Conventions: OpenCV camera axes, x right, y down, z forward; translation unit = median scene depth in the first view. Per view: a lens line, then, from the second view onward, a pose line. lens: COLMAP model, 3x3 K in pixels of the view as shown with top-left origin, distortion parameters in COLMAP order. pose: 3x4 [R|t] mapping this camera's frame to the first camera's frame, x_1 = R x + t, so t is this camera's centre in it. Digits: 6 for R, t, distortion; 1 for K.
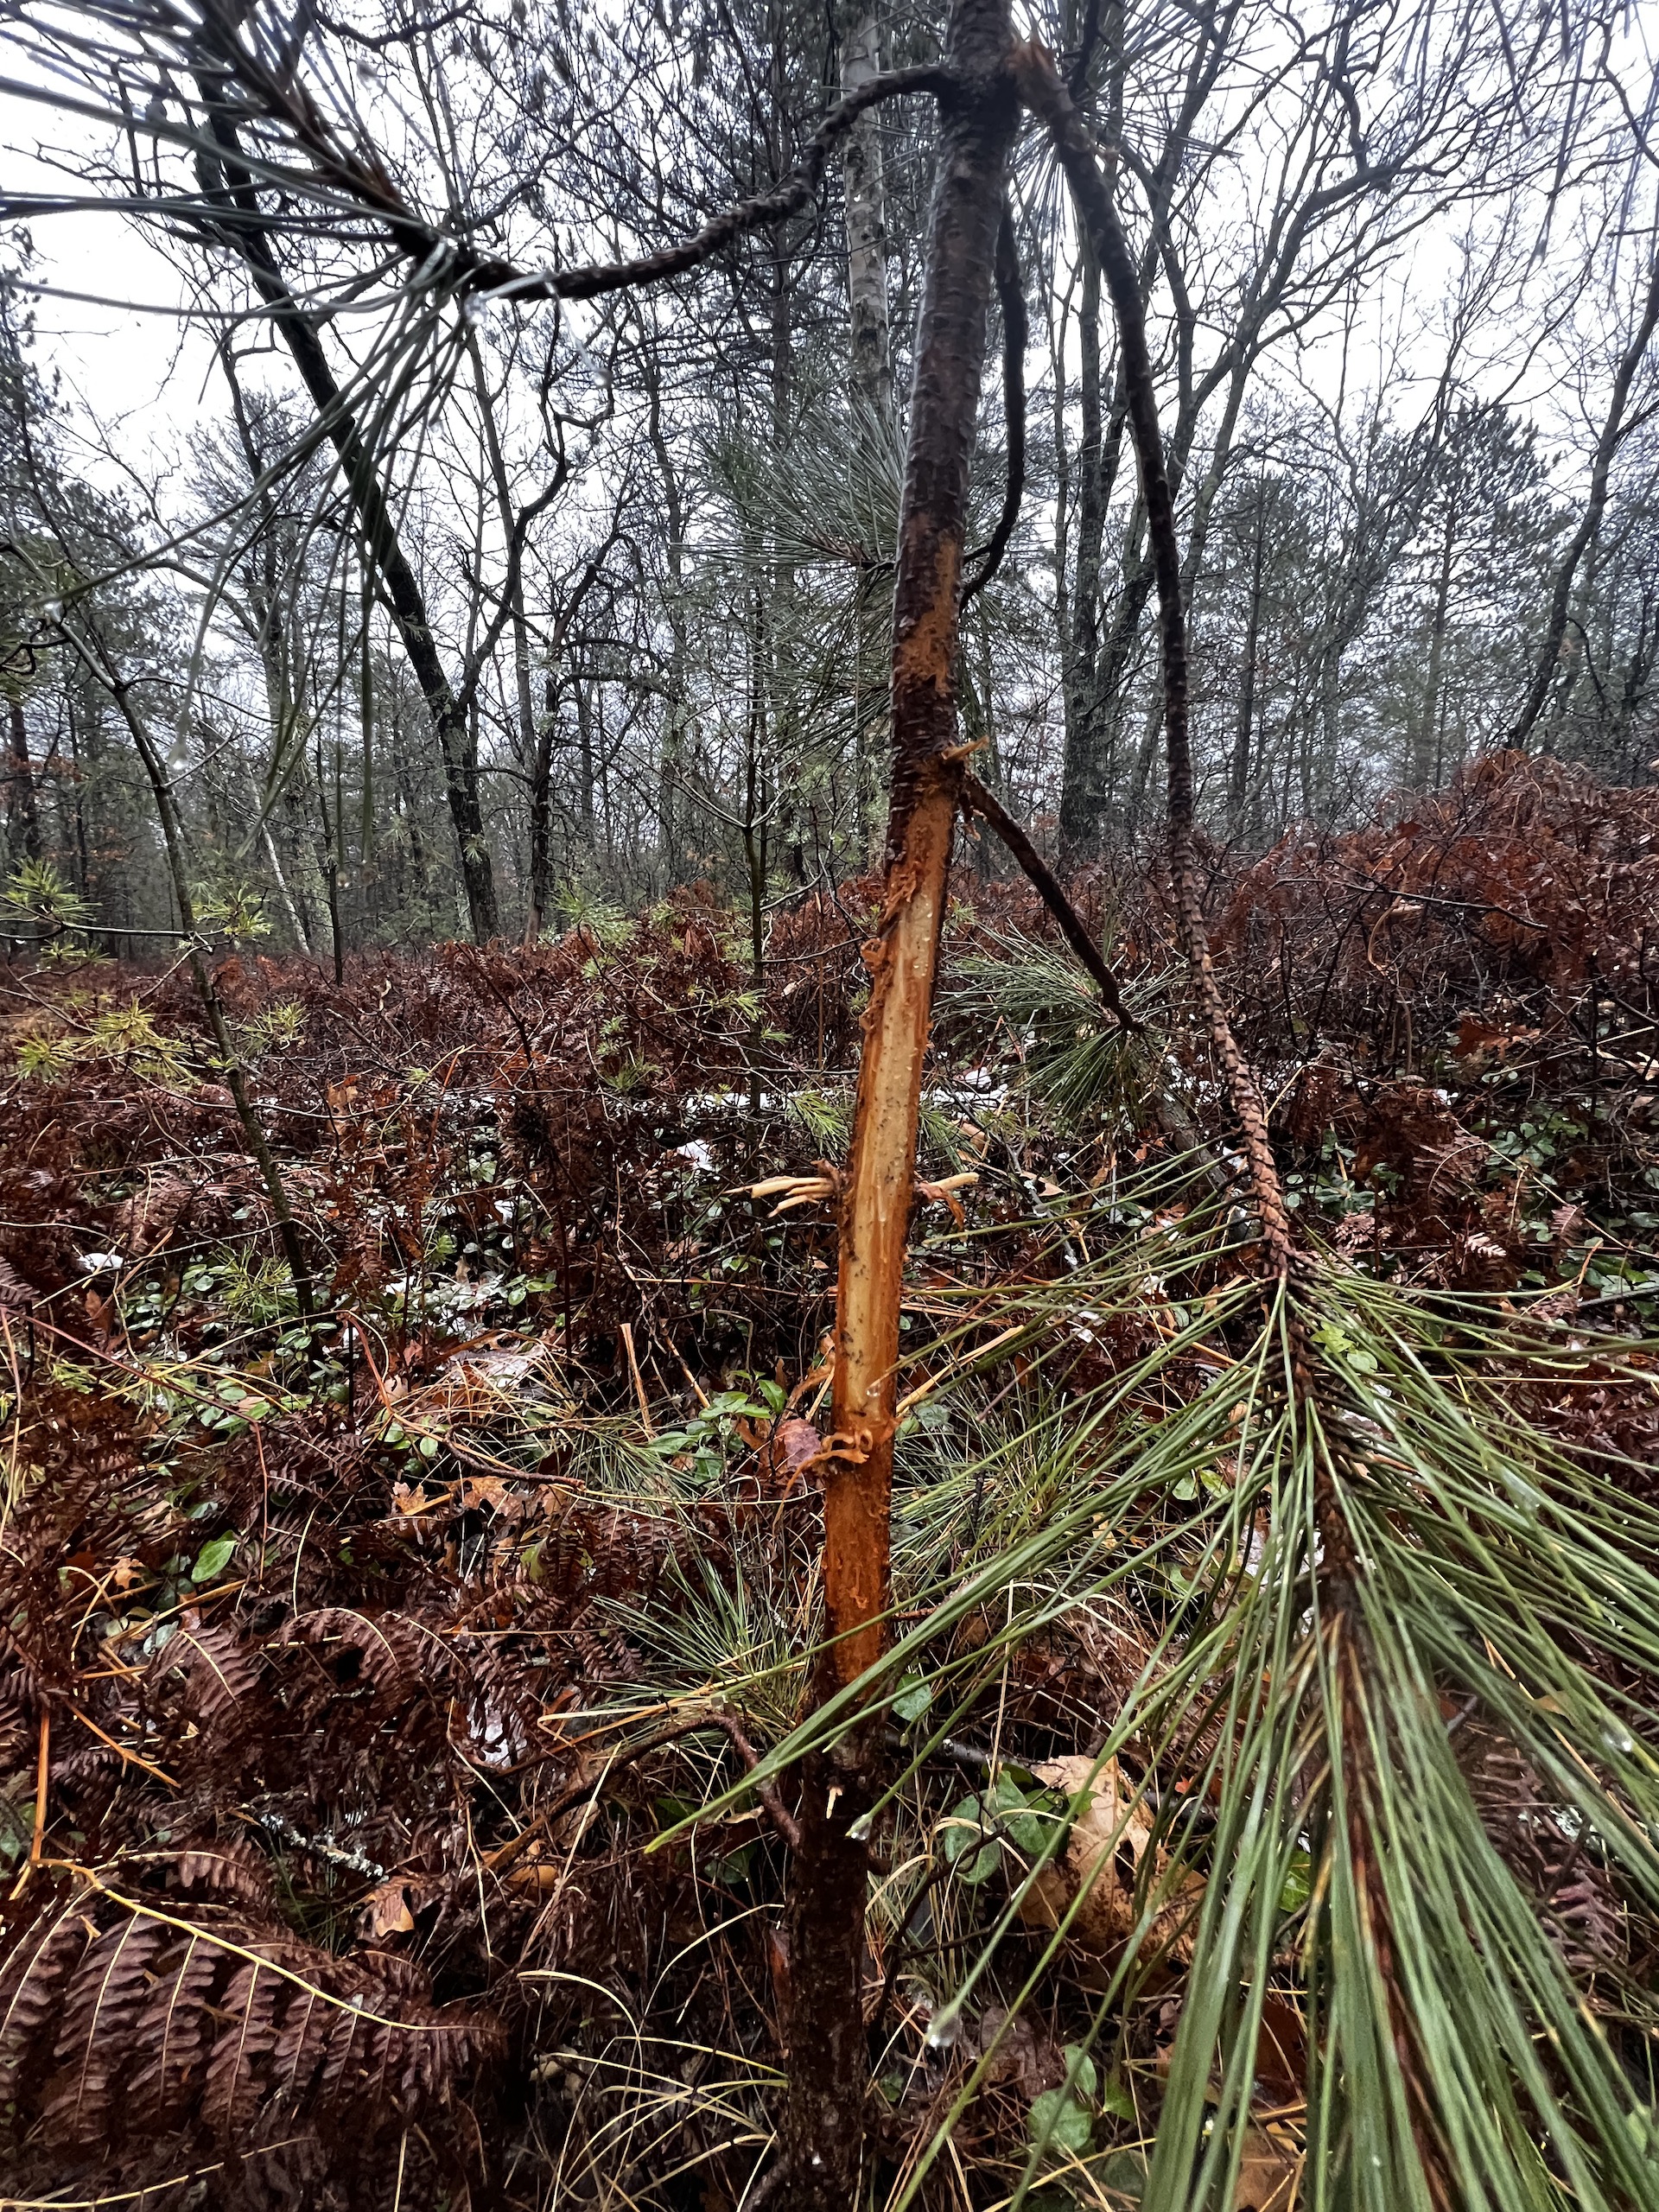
lens RADIAL K [[888.5, 0, 829.5], [0, 888.5, 1106.0], [0, 0, 1]] dist [-0.001307, -0.000341]
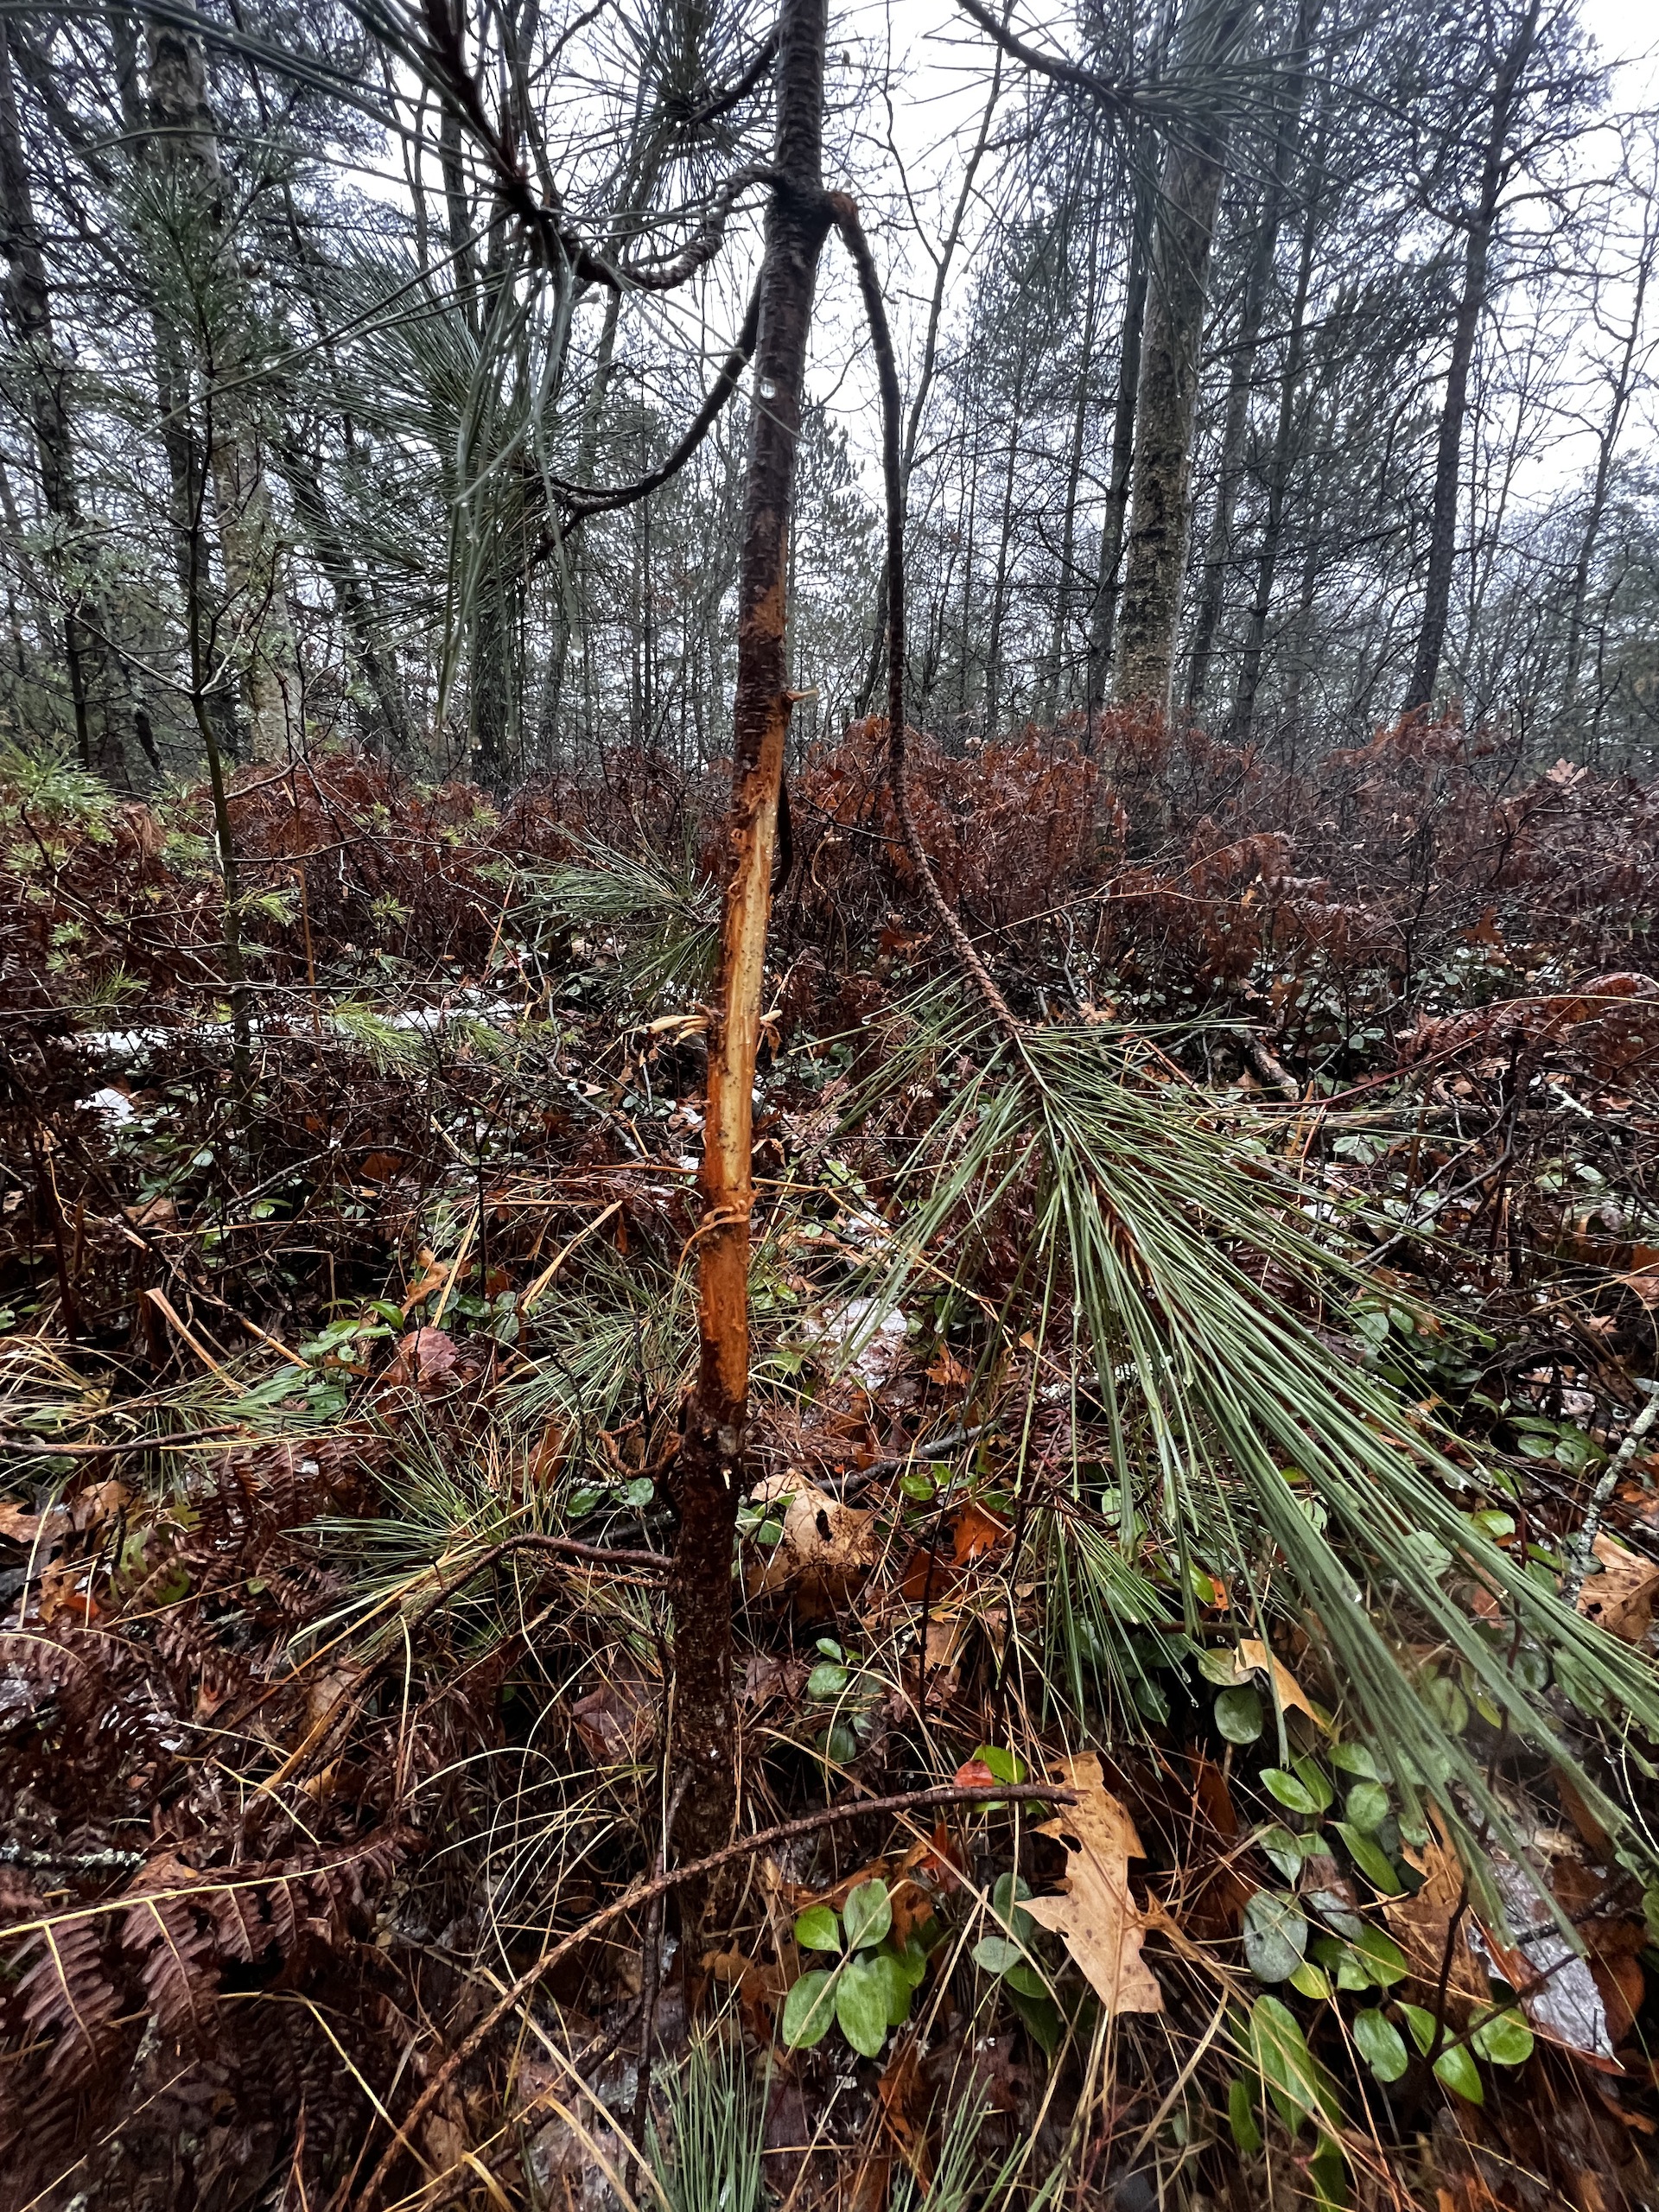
lens RADIAL K [[888.5, 0, 829.5], [0, 888.5, 1106.0], [0, 0, 1]] dist [-0.001307, -0.000341]
pose [[0.815313, -0.112875, 0.567912, -0.127492], [0.063410, 0.992321, 0.106195, 0.018340], [-0.575538, -0.050570, 0.816210, -0.037719]]
